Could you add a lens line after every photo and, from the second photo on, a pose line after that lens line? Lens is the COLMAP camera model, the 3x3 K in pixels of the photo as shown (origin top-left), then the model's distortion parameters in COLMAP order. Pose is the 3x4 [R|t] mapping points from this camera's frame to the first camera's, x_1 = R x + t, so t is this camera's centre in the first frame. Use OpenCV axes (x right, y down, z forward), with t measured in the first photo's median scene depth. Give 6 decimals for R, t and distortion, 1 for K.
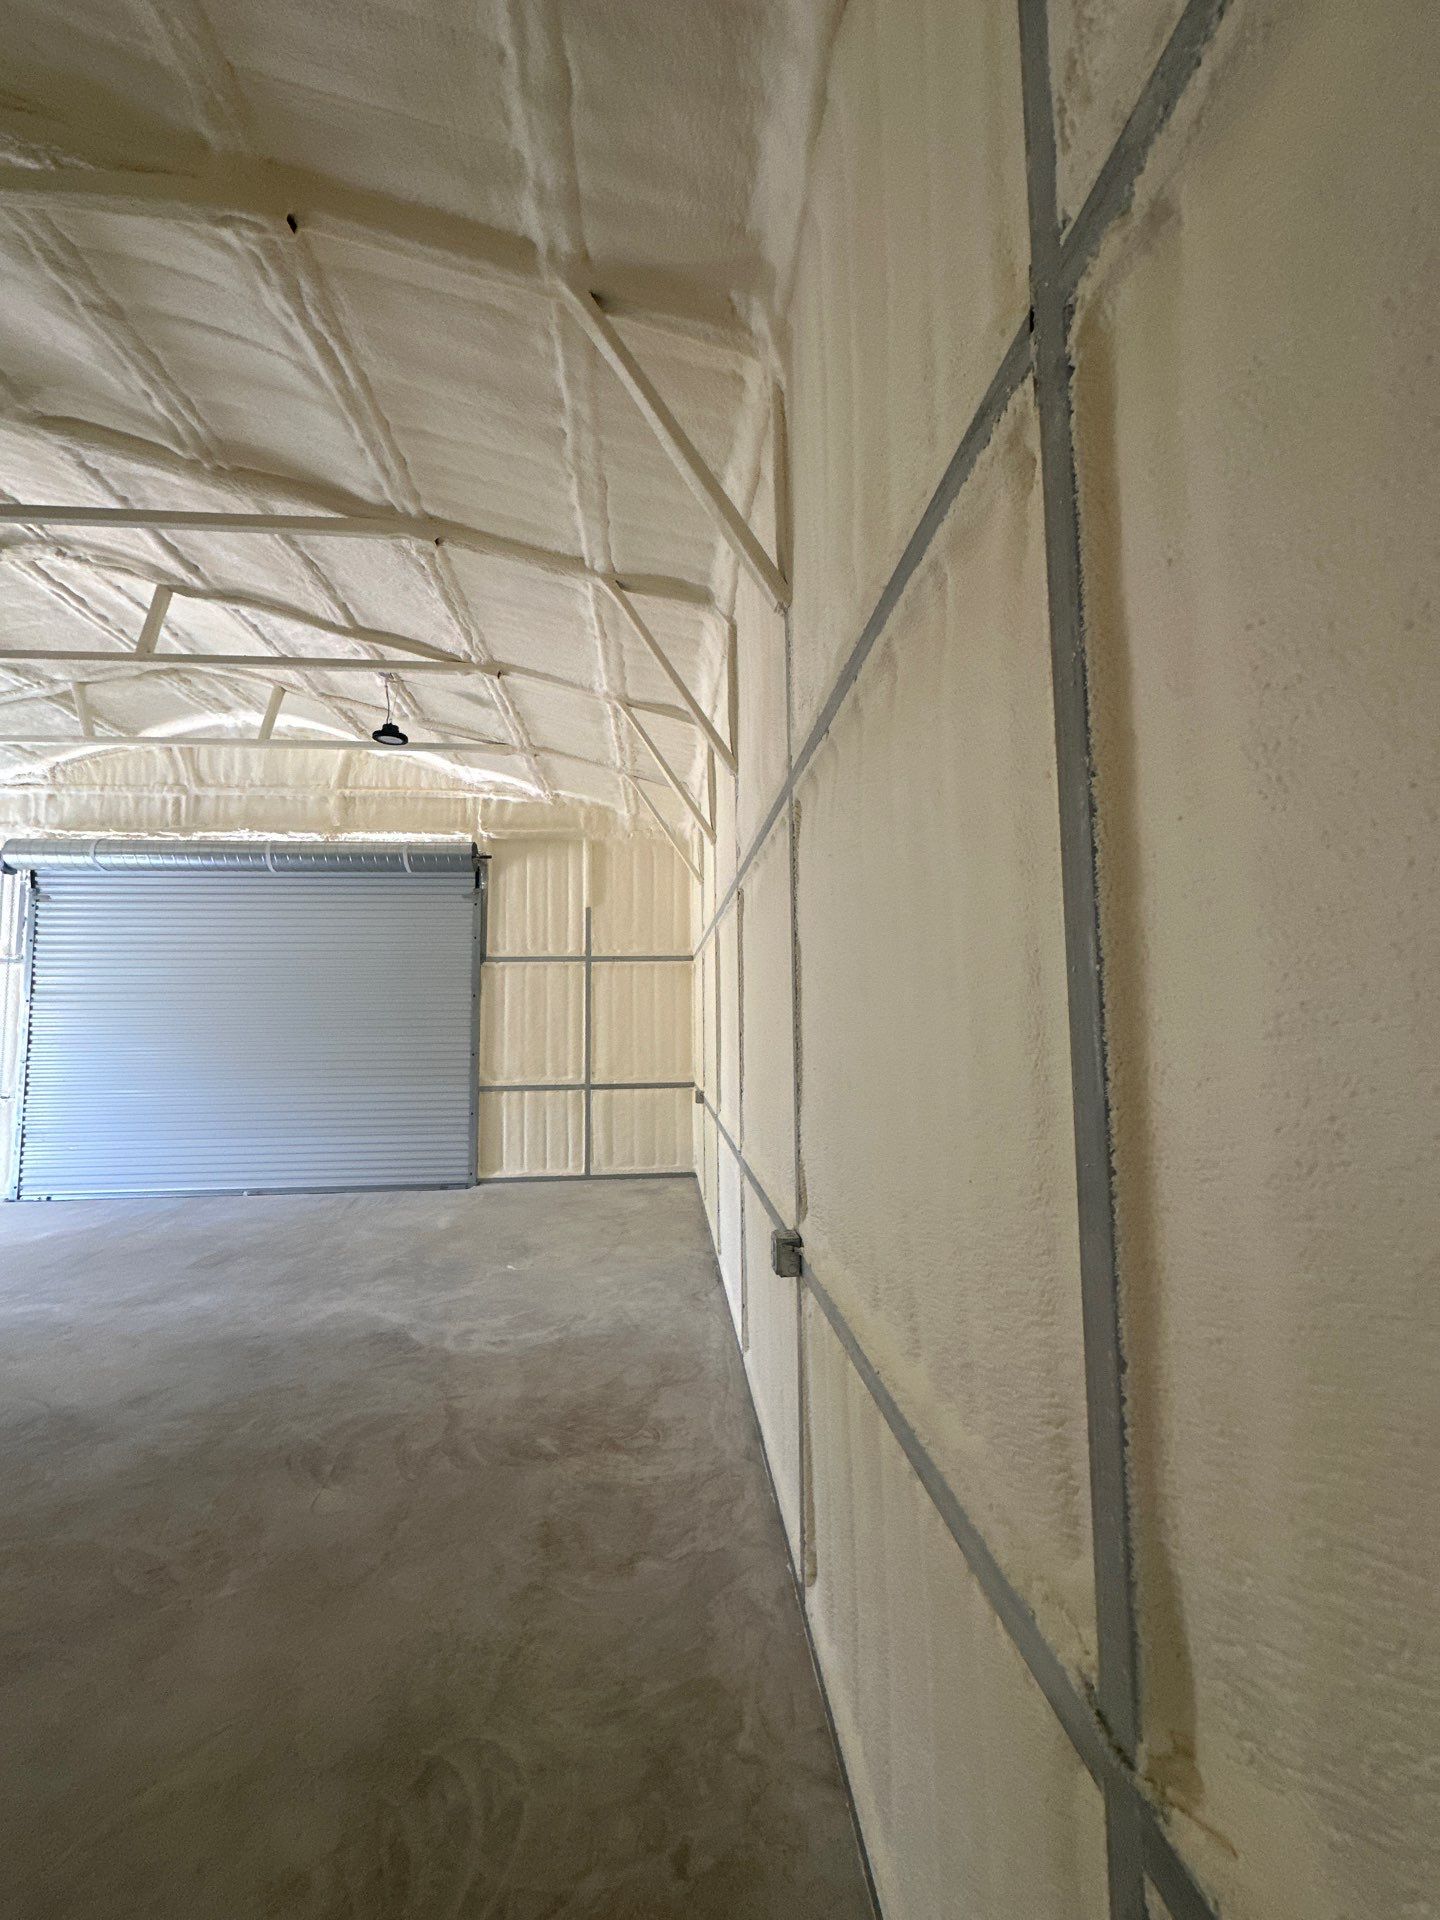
lens RADIAL K [[764.3, 0, 722.4], [0, 764.3, 961.4], [0, 0, 1]] dist [-0.003399, 0.000638]
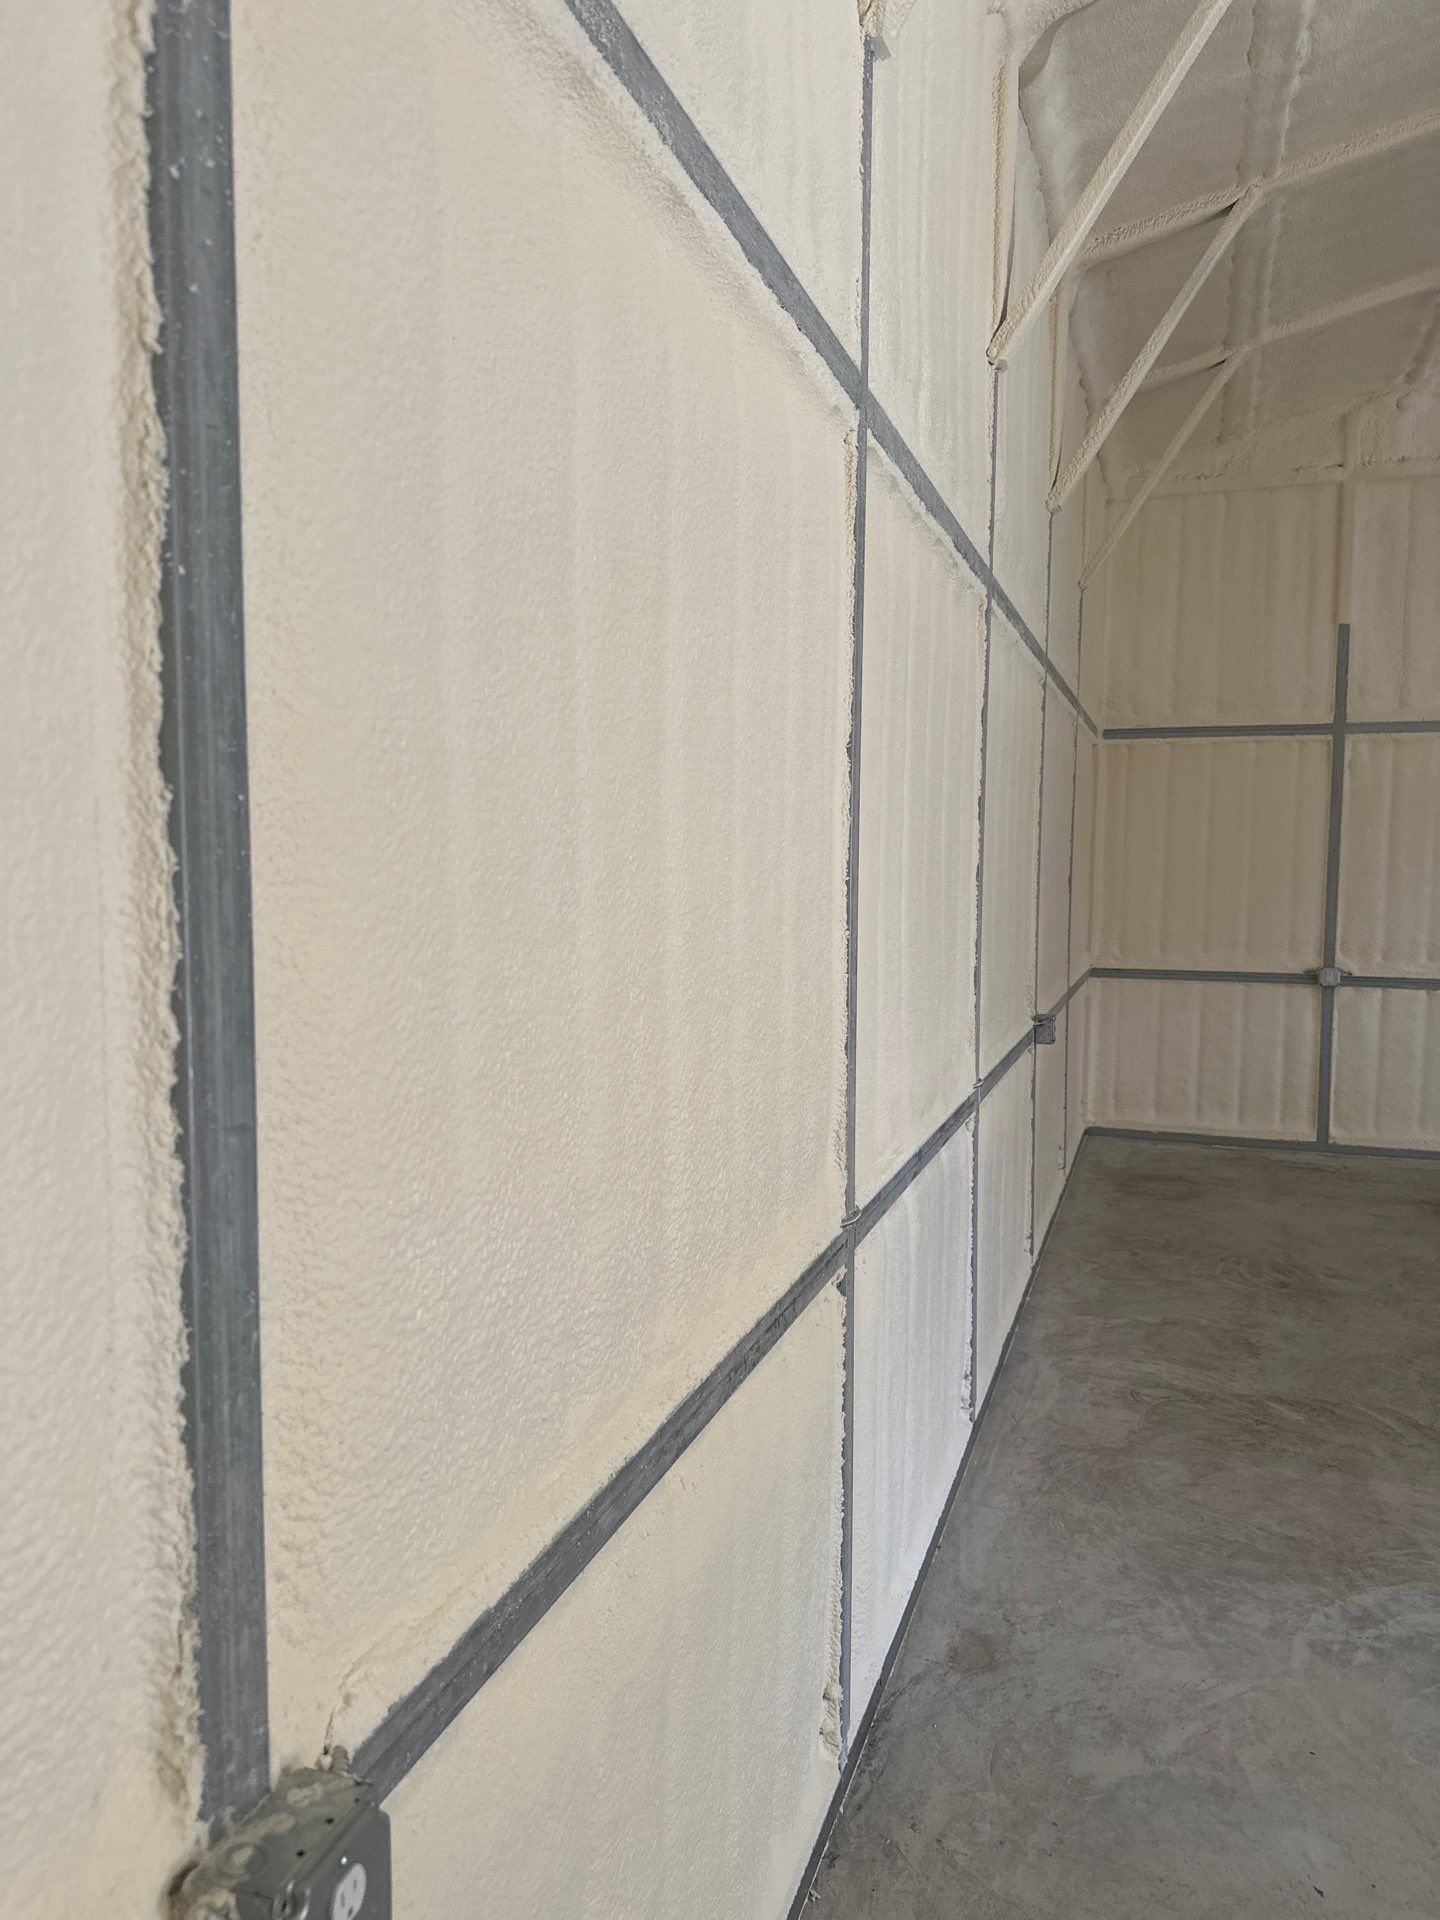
lens RADIAL K [[1351.5, 0, 712.8], [0, 1351.5, 972.7], [0, 0, 1]] dist [0.038277, -0.079234]
pose [[-0.913769, -0.028315, 0.405245, -0.115461], [-0.029497, 0.999559, 0.003328, 0.101500], [-0.405161, -0.008913, -0.914202, 1.166270]]
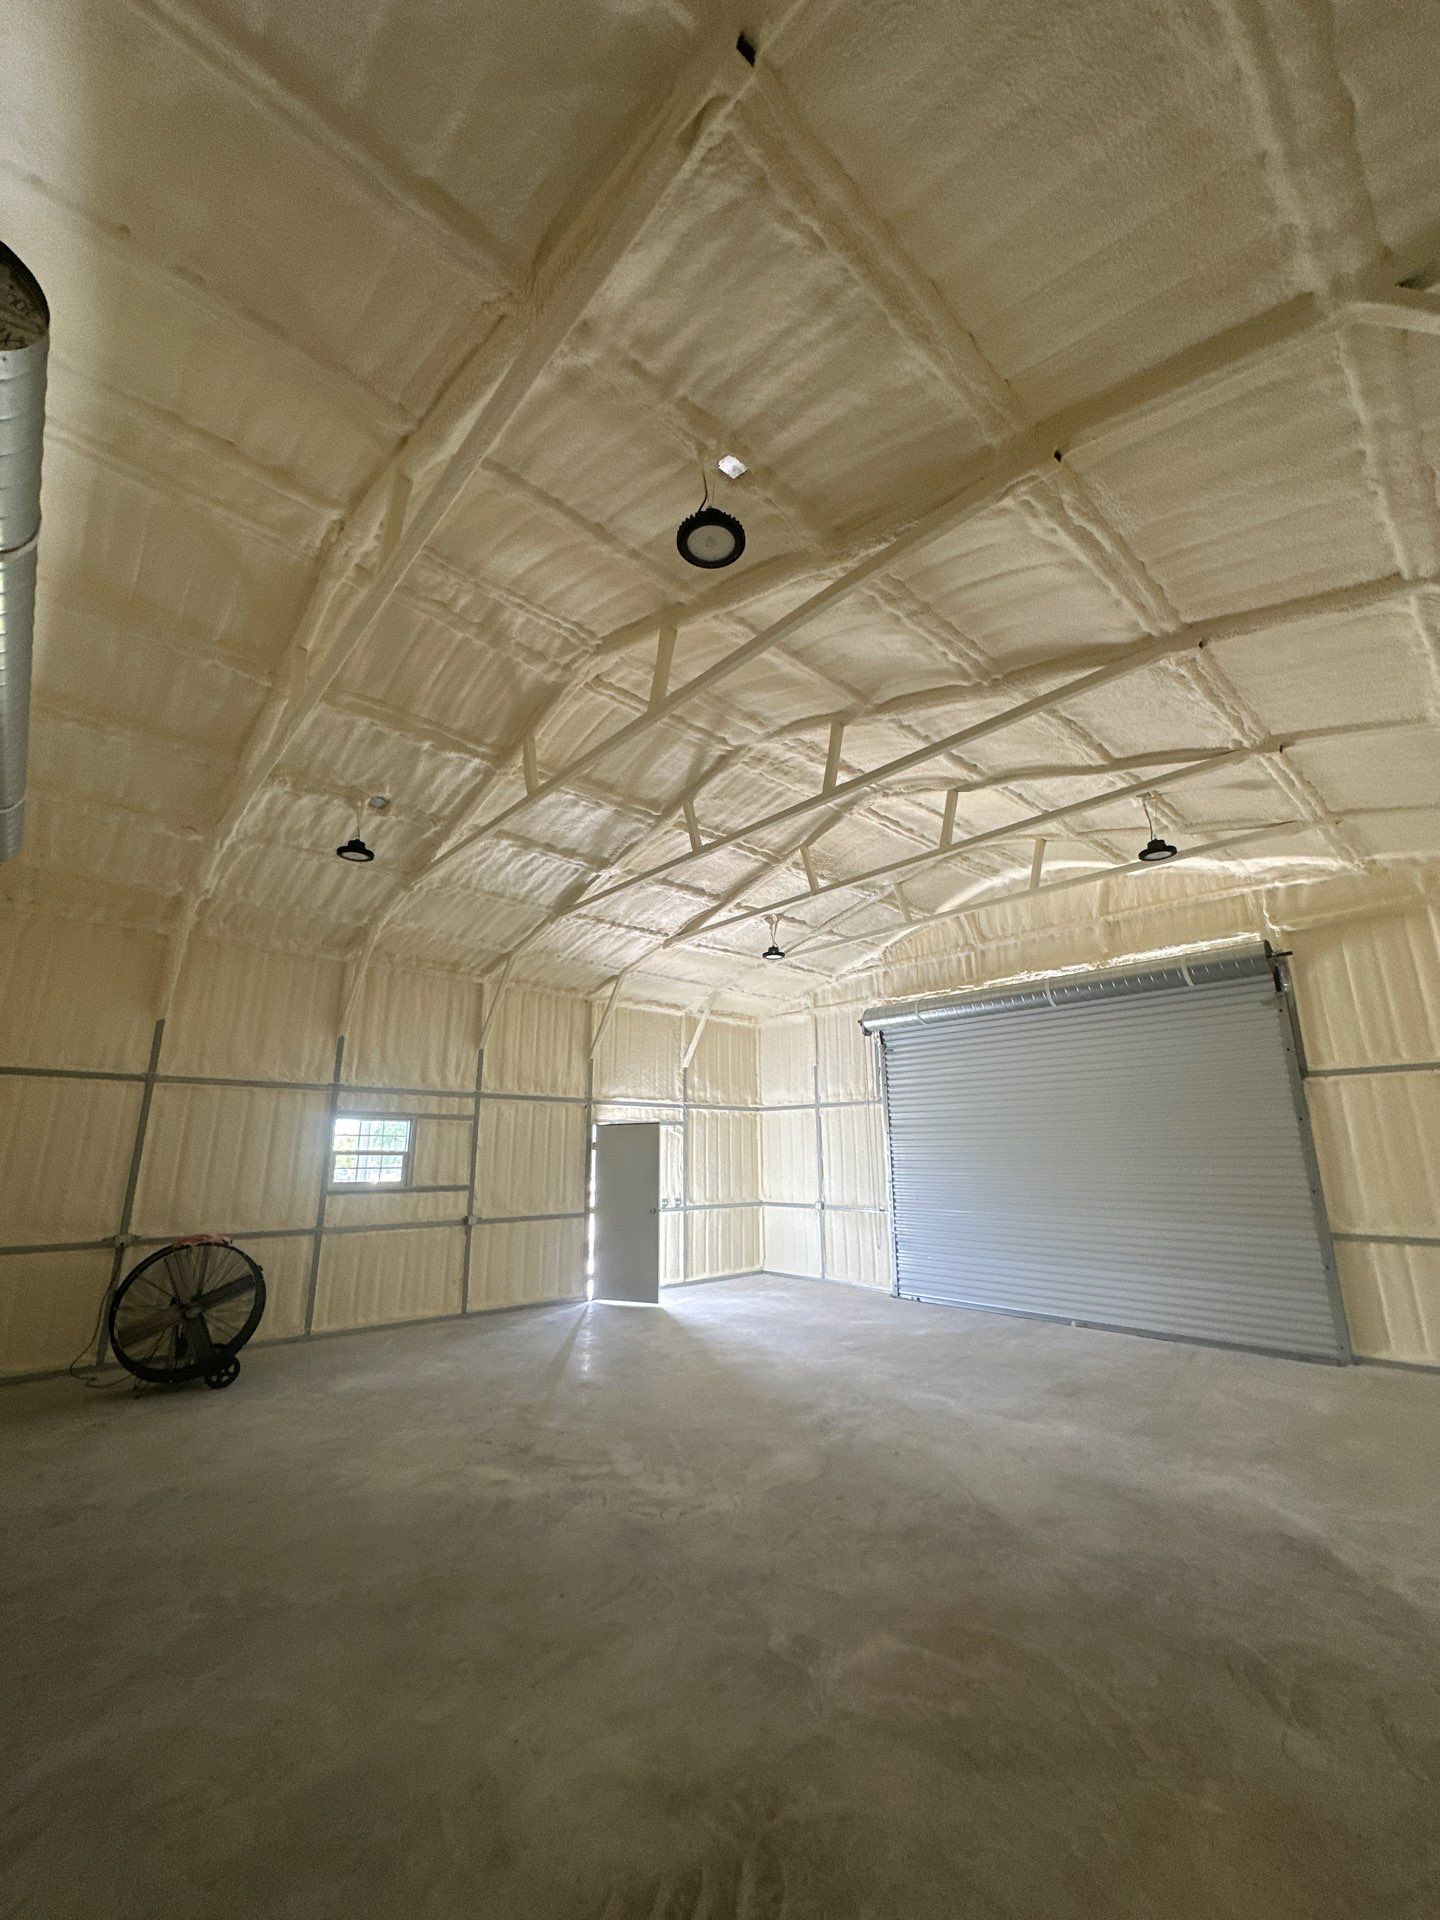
lens RADIAL K [[764.3, 0, 722.4], [0, 764.3, 961.4], [0, 0, 1]] dist [-0.003399, 0.000638]
pose [[0.608385, -0.186256, -0.771477, -0.043034], [0.060013, 0.980085, -0.189293, -0.005259], [0.791370, 0.068865, 0.607446, -0.025605]]
